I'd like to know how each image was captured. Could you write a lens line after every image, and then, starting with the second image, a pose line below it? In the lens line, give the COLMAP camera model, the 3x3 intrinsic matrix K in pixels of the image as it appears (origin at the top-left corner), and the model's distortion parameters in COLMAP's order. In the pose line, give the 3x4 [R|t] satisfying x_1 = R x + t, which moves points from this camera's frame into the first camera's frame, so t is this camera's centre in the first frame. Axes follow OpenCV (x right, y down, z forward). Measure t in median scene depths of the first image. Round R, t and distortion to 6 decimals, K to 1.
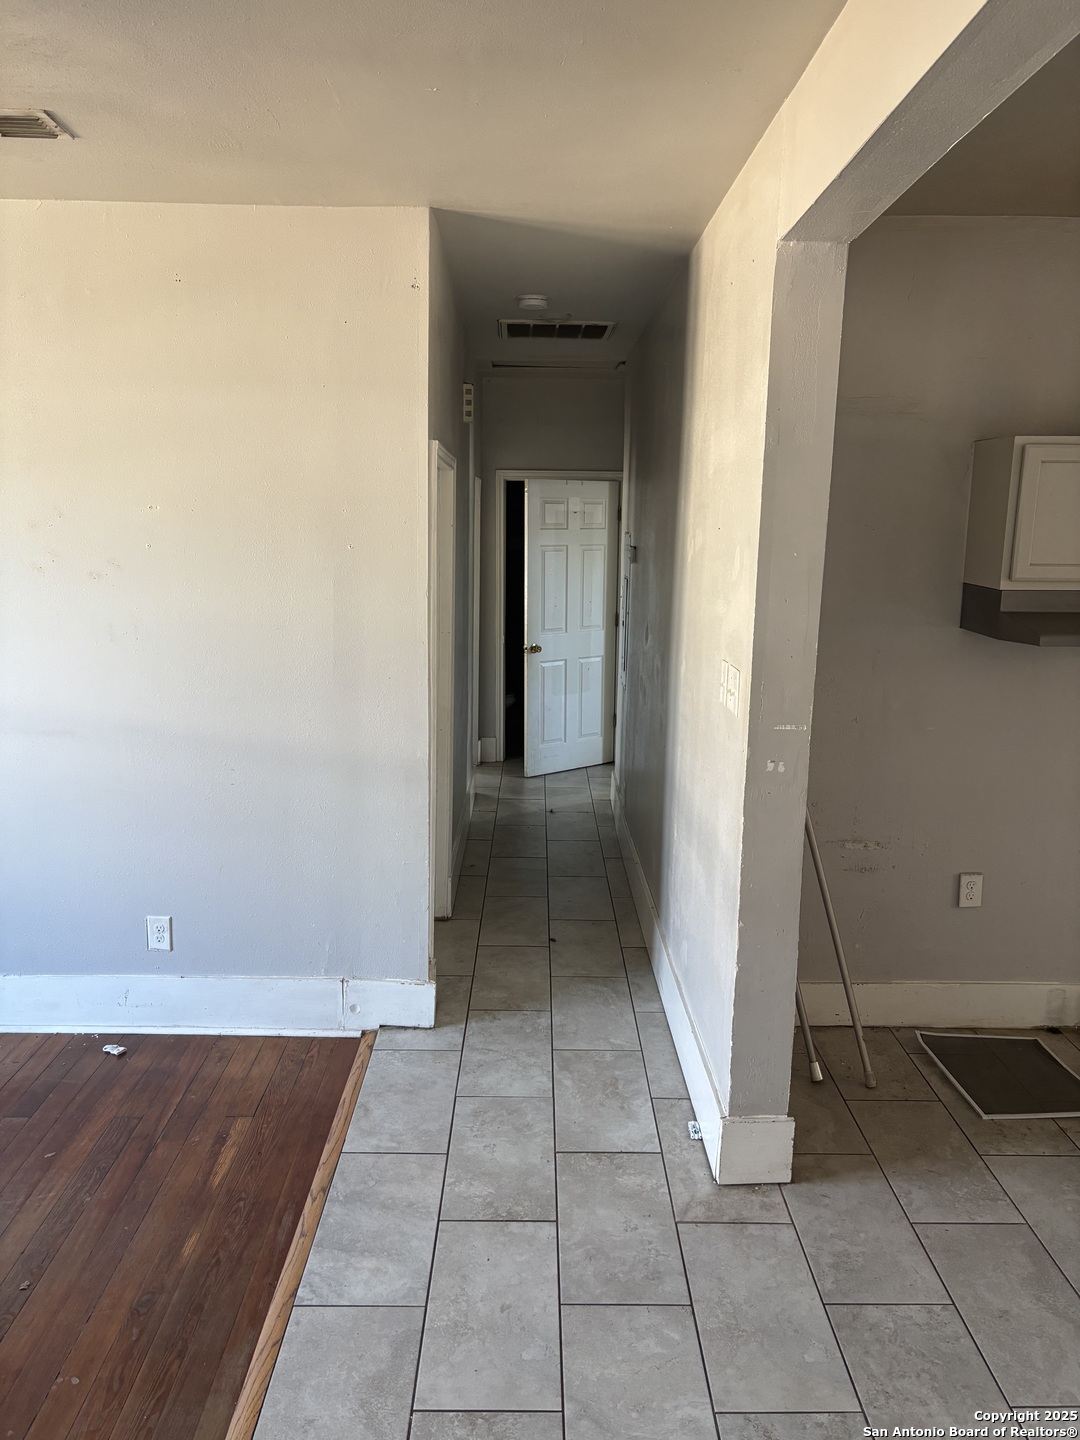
lens RADIAL K [[1098.7, 0, 545.2], [0, 1098.7, 718.6], [0, 0, 1]] dist [0.041979, -0.042046]
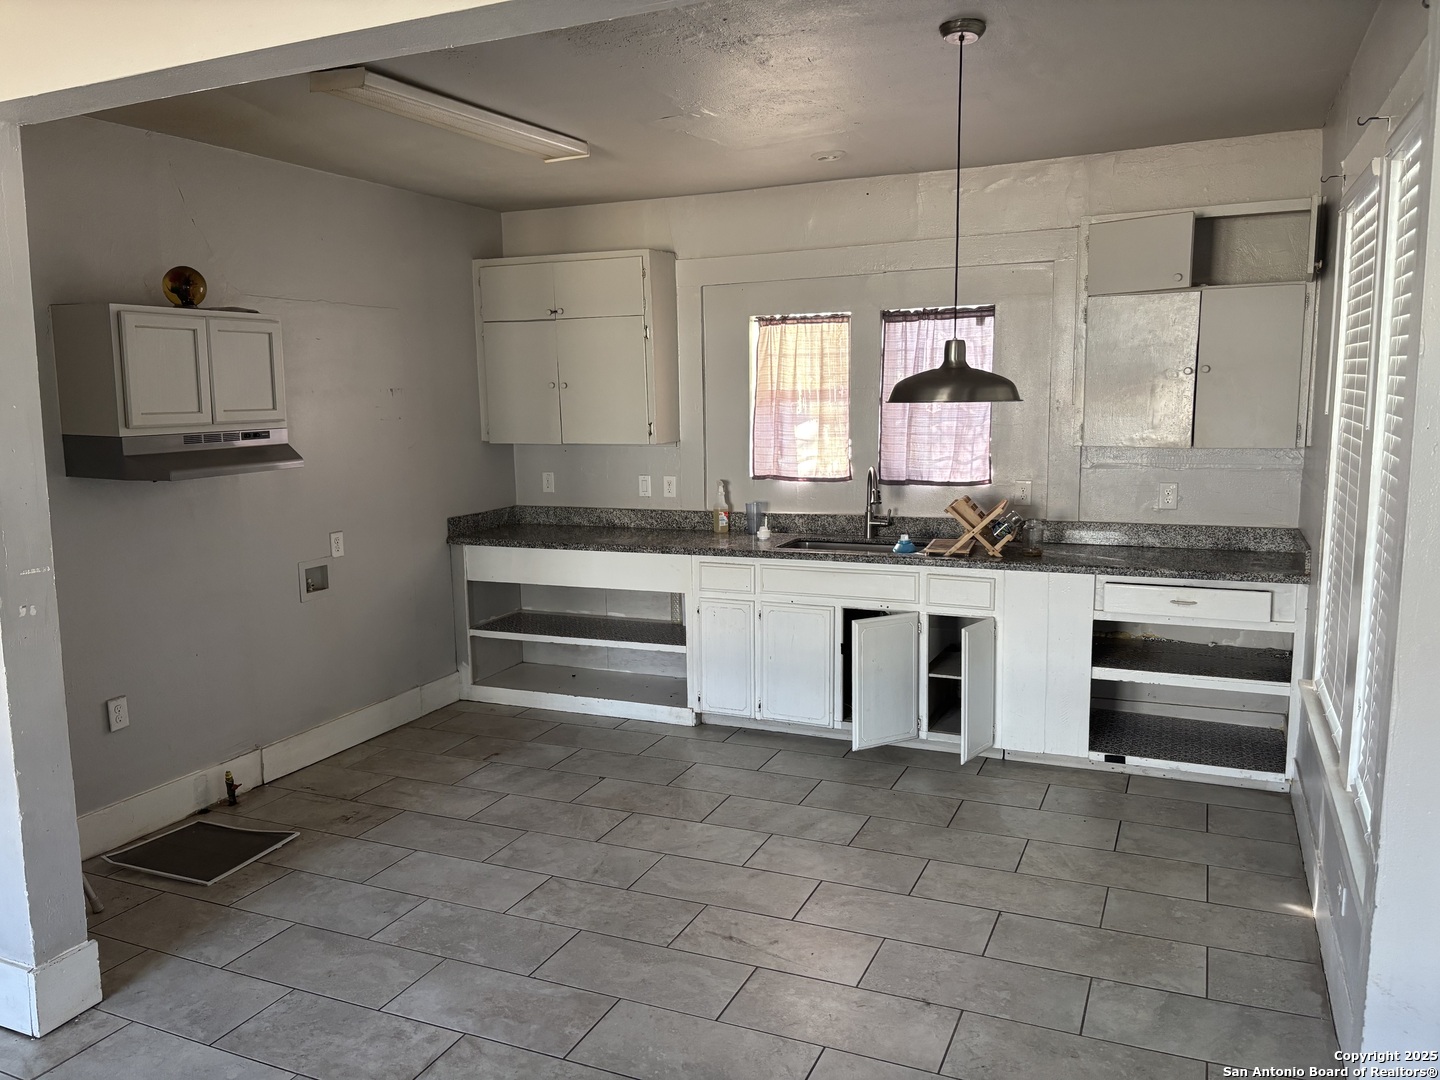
lens RADIAL K [[1098.7, 0, 715.4], [0, 1098.7, 535.4], [0, 0, 1]] dist [0.041979, -0.042046]
pose [[0.430412, -0.143035, 0.891228, -0.382694], [0.182151, 0.980815, 0.069444, 0.017023], [-0.884062, 0.132448, 0.448209, -0.044956]]
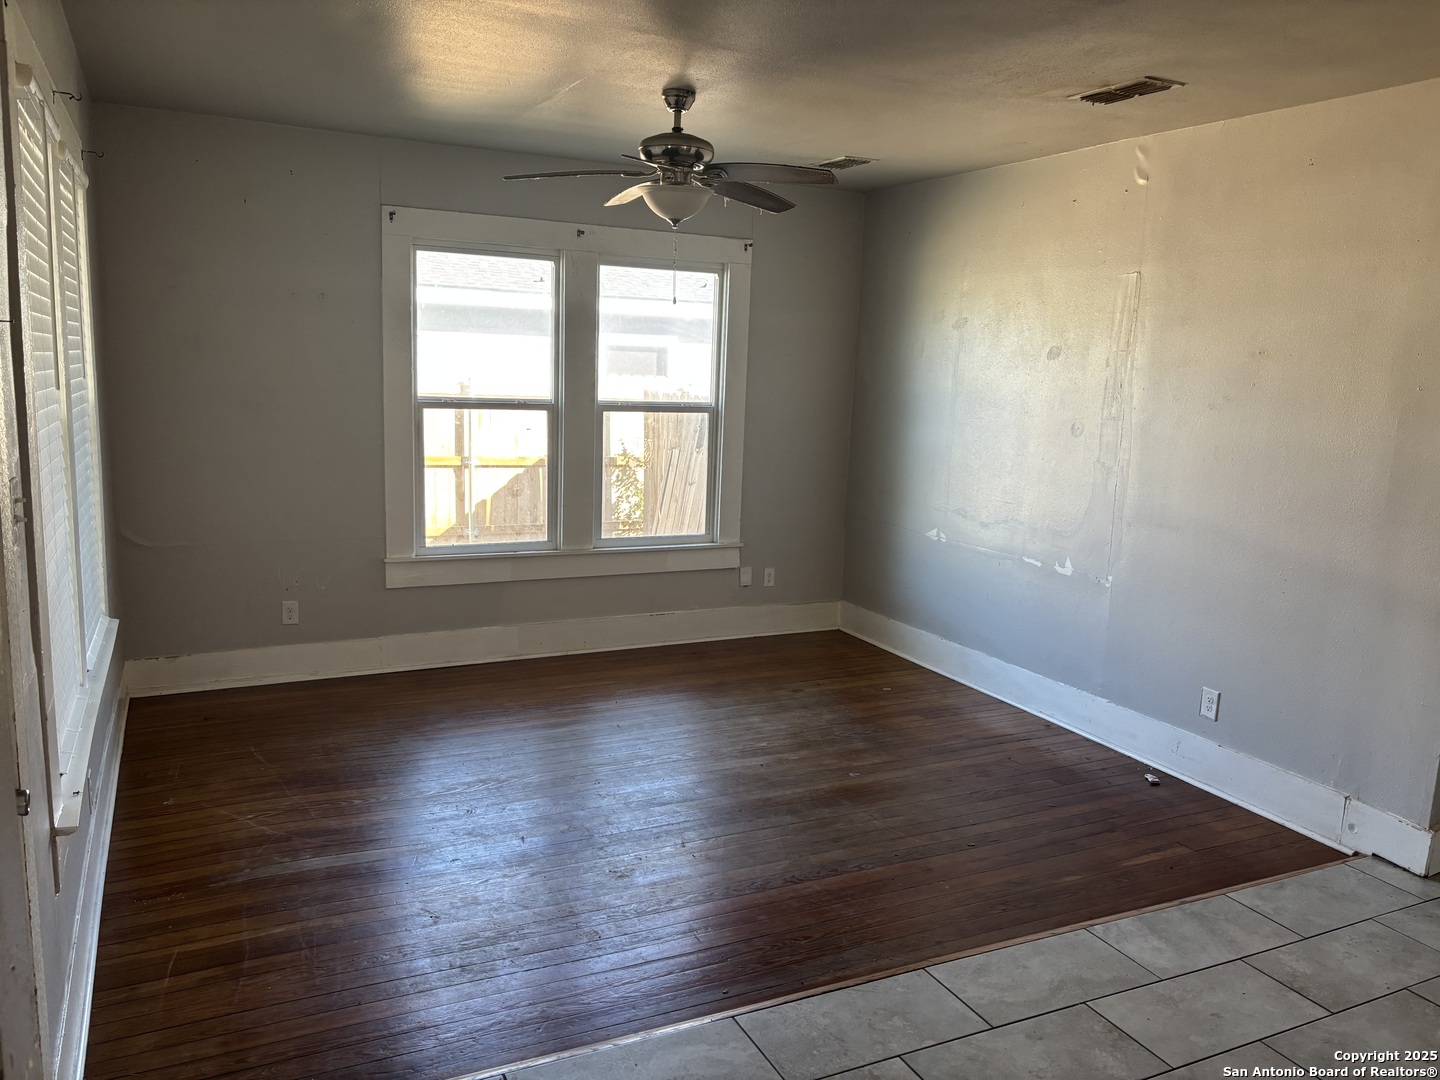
lens RADIAL K [[1098.7, 0, 706.8], [0, 1098.7, 546.9], [0, 0, 1]] dist [0.041979, -0.042046]
pose [[0.421046, 0.152812, -0.894074, 0.555050], [-0.189504, 0.978773, 0.078045, 0.041544], [0.887022, 0.136570, 0.441067, -0.055972]]
